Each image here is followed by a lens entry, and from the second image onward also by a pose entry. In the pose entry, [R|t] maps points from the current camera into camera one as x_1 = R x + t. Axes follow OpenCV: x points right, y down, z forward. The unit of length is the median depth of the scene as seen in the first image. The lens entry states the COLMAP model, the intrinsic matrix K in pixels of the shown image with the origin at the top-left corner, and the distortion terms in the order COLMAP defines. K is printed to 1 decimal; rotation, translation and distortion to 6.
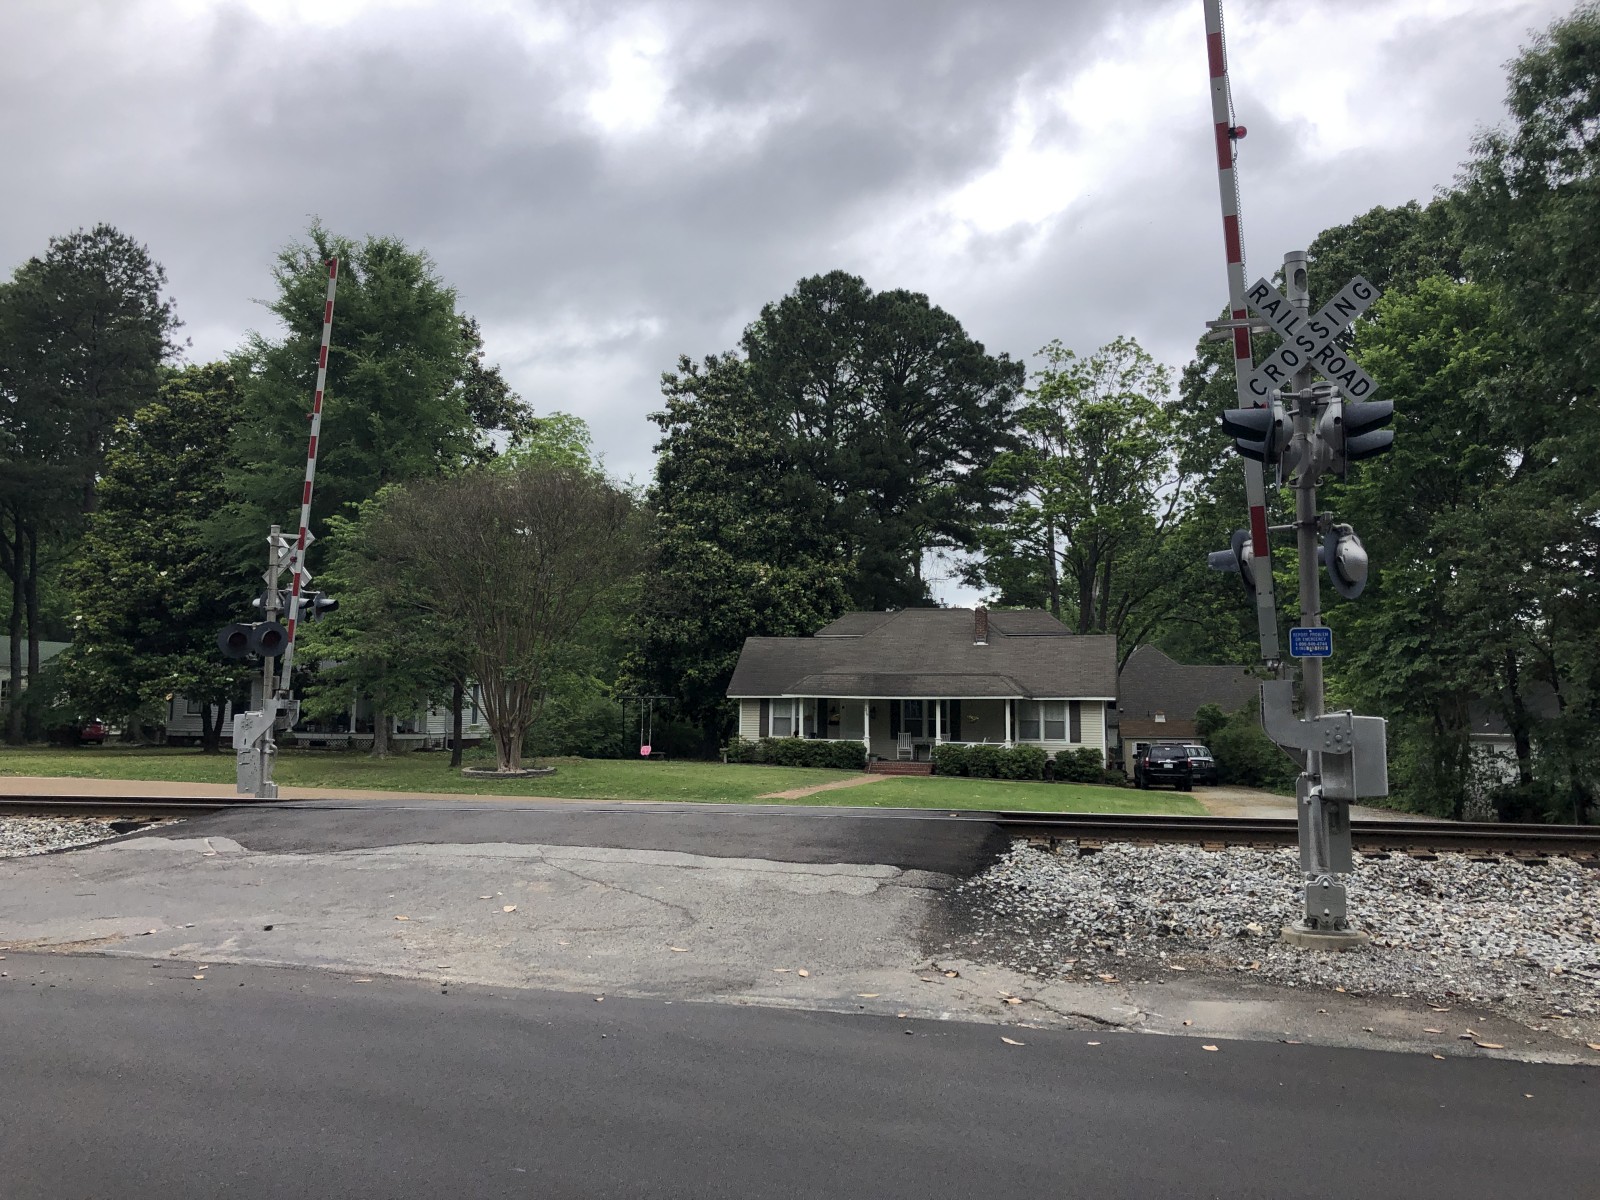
lens RADIAL K [[1309.2, 0, 781.1], [0, 1309.2, 566.4], [0, 0, 1]] dist [0.033831, -0.031482]
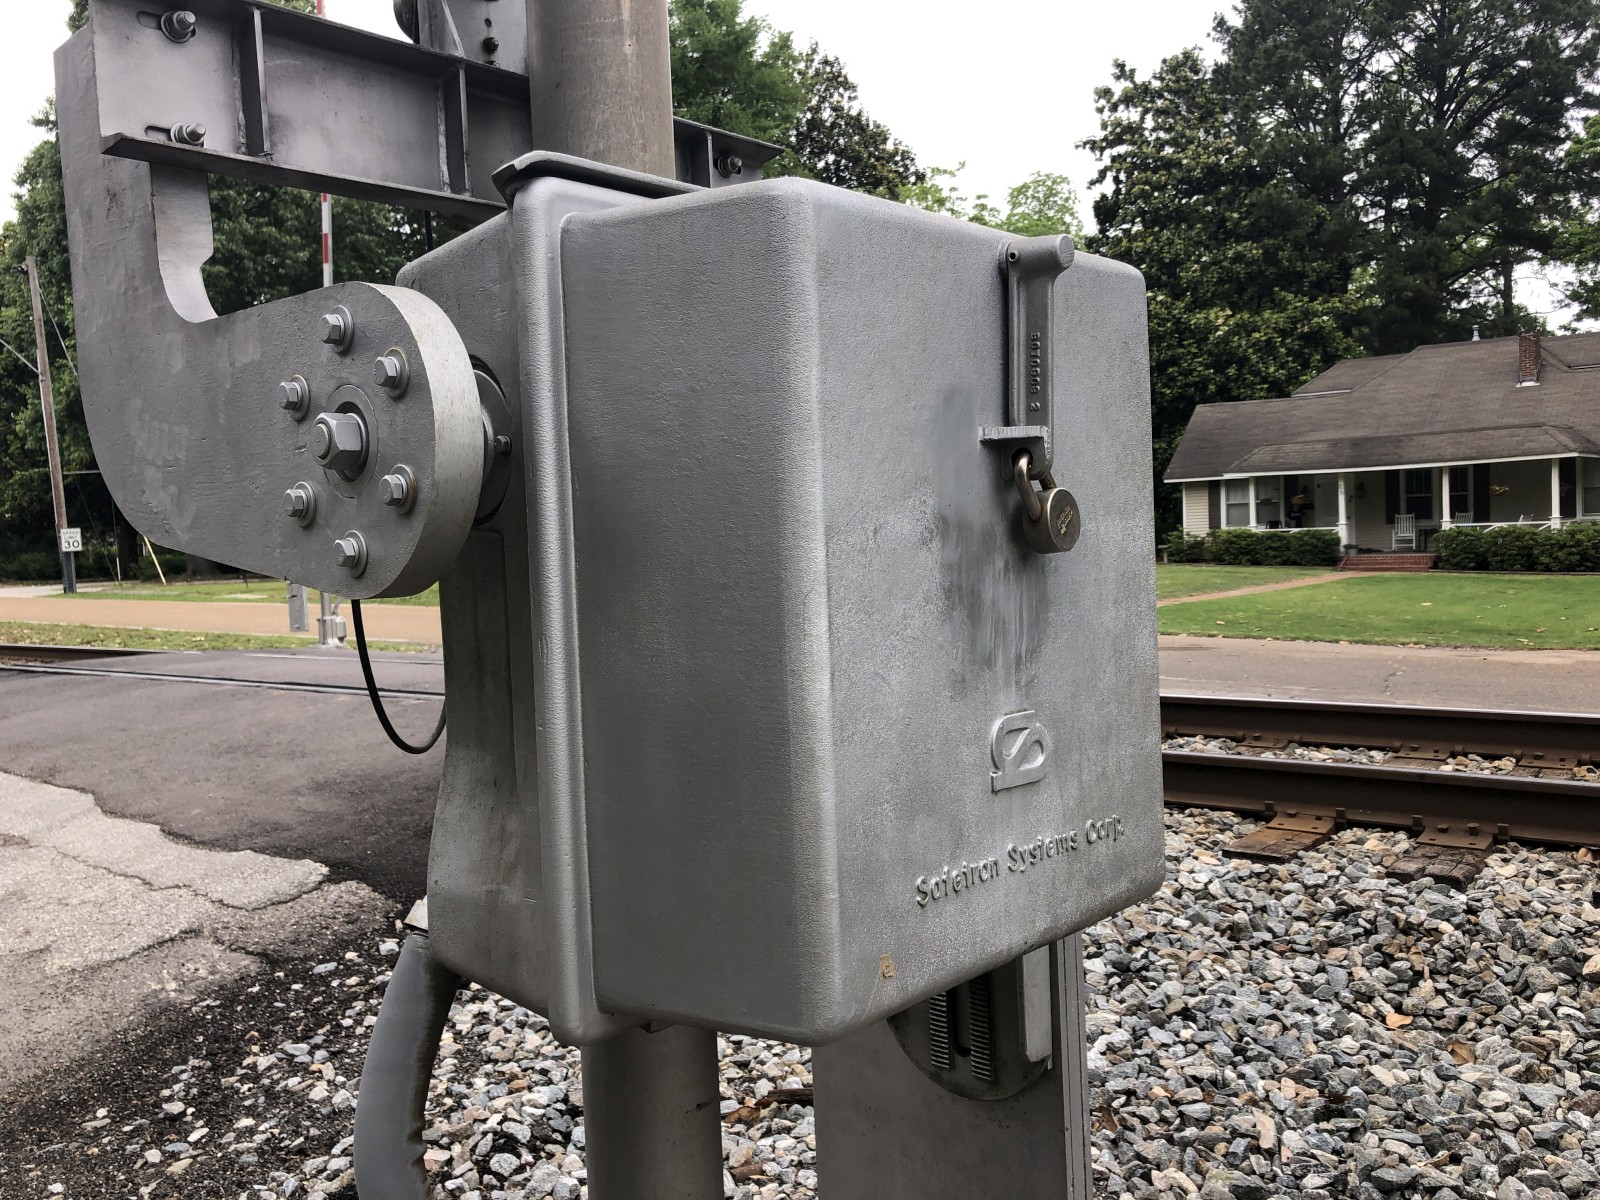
lens RADIAL K [[1309.2, 0, 793.3], [0, 1309.2, 576.9], [0, 0, 1]] dist [0.033831, -0.031482]
pose [[0.907627, -0.030320, -0.418681, 0.092528], [0.097664, 0.985271, 0.140368, 0.023741], [0.408258, -0.168292, 0.897220, 0.184142]]
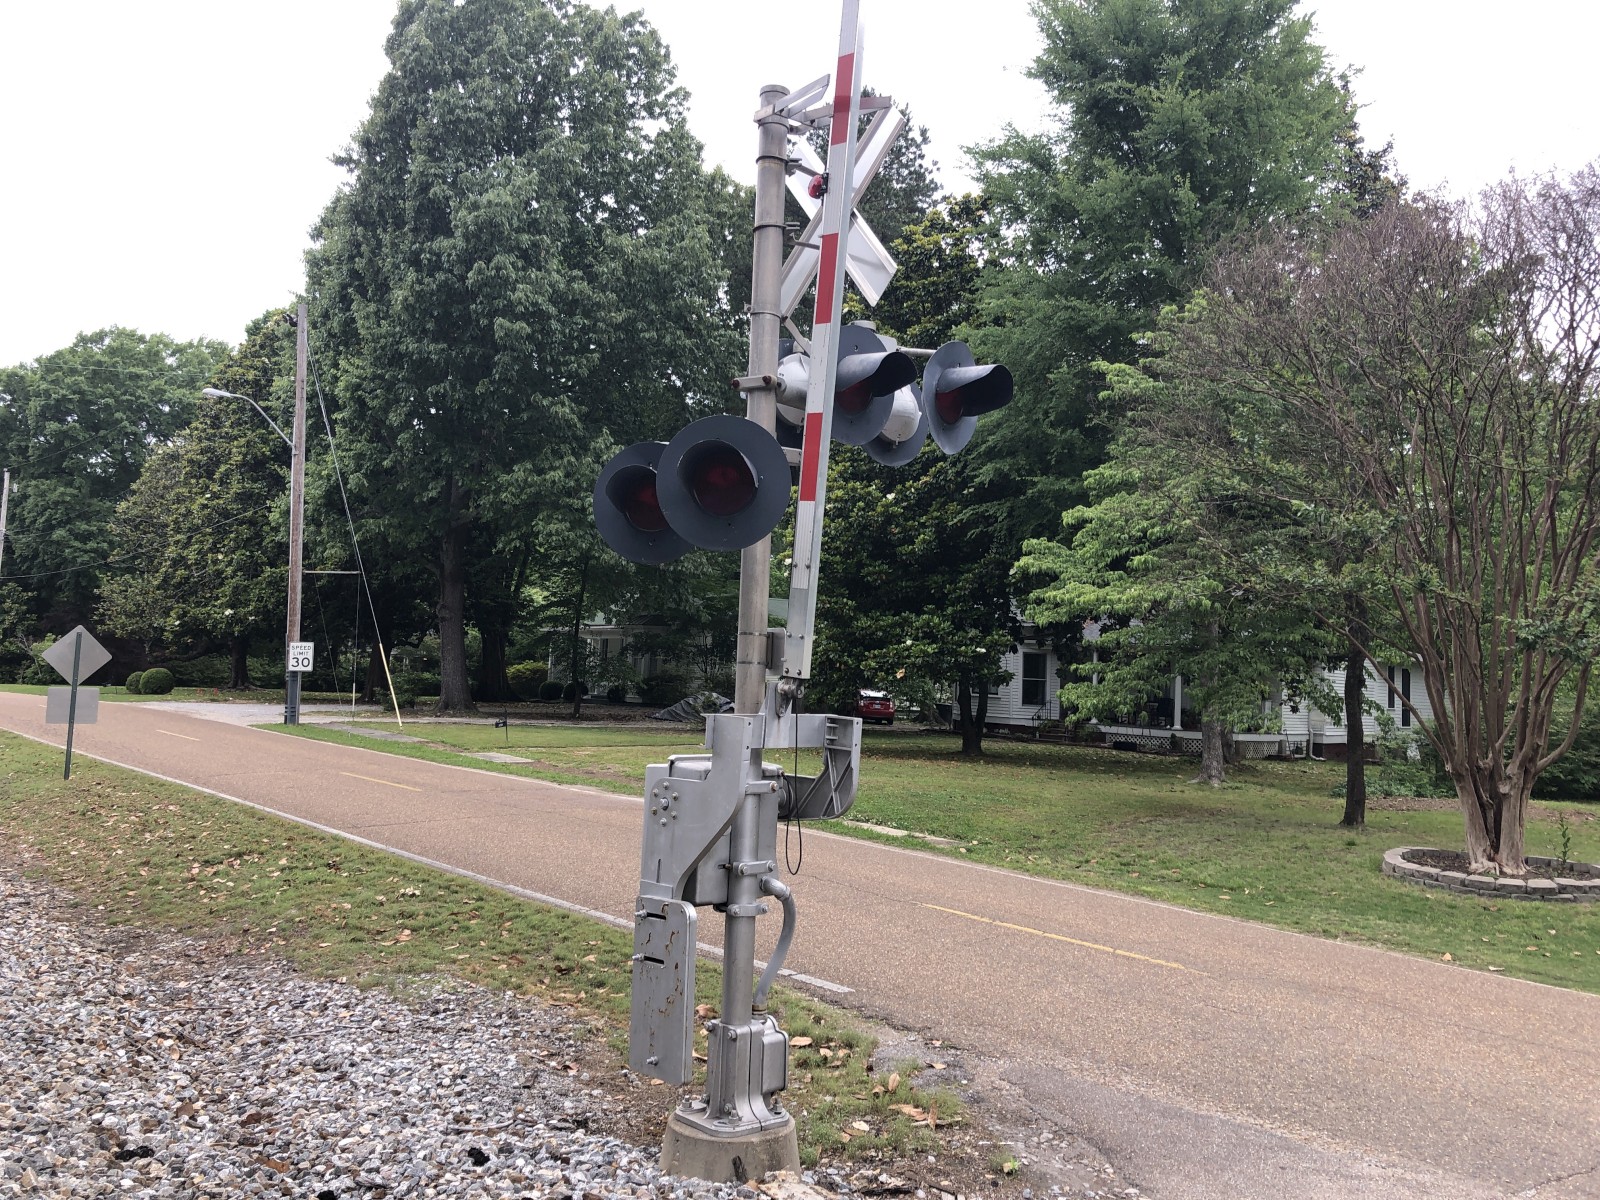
lens RADIAL K [[1309.2, 0, 813.3], [0, 1309.2, 577.6], [0, 0, 1]] dist [0.033831, -0.031482]
pose [[0.826627, -0.016502, -0.562508, -0.104018], [0.030306, 0.999425, 0.015216, 0.032478], [0.561933, -0.029625, 0.826652, 0.363444]]
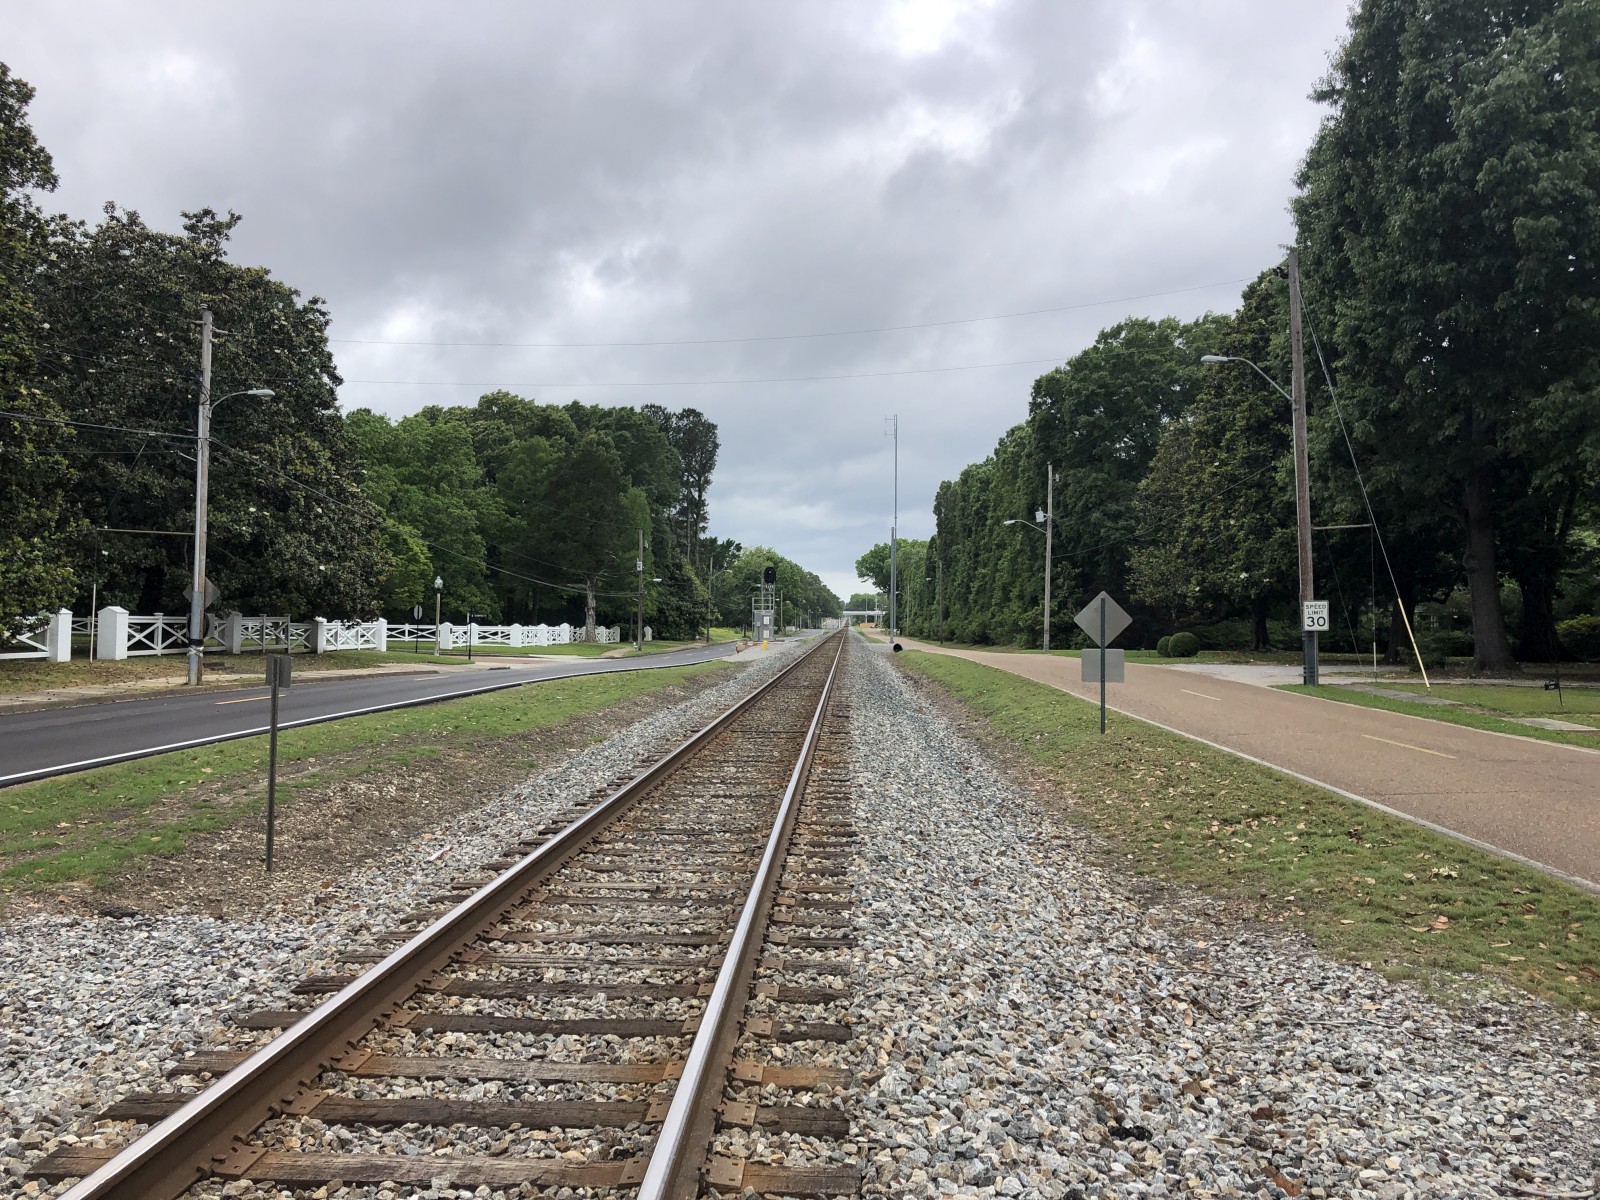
lens RADIAL K [[1309.2, 0, 794.0], [0, 1309.2, 593.2], [0, 0, 1]] dist [0.033831, -0.031482]
pose [[0.218573, -0.022118, -0.975570, -0.117739], [0.105969, 0.994369, 0.001198, 0.035700], [0.970050, -0.103642, 0.219686, 0.376871]]
